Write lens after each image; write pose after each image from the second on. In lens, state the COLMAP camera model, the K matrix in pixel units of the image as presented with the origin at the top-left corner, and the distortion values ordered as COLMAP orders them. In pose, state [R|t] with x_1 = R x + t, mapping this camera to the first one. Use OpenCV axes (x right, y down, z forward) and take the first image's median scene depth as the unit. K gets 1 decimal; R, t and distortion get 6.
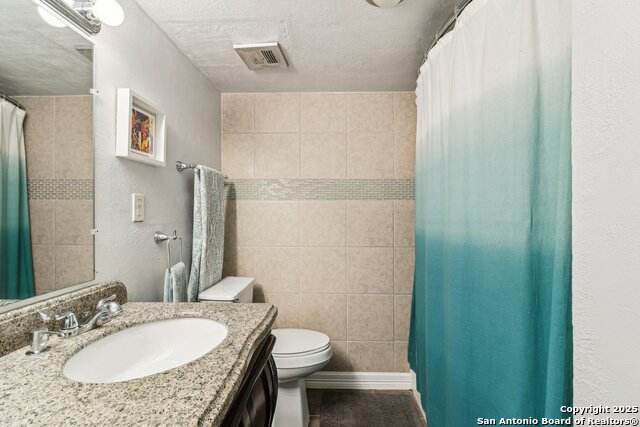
lens RADIAL K [[296.5, 0, 323.1], [0, 296.5, 216.2], [0, 0, 1]] dist [-0.003264, 0.000008]
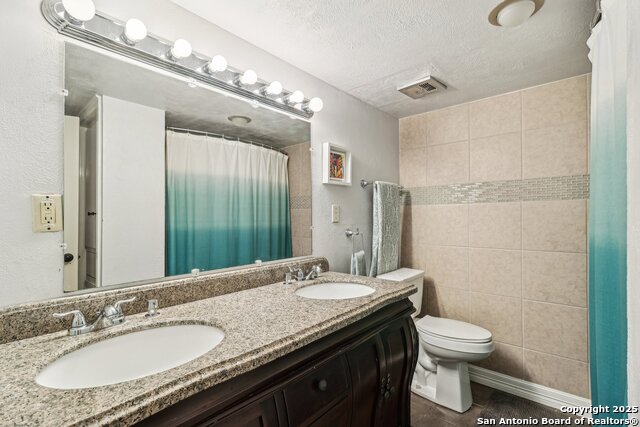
lens RADIAL K [[296.5, 0, 318.8], [0, 296.5, 214.9], [0, 0, 1]] dist [-0.003264, 0.000008]
pose [[0.764332, -0.013907, -0.644673, 0.217307], [0.004654, 0.999860, -0.016051, 0.002918], [0.644806, 0.009268, 0.764290, -0.178891]]
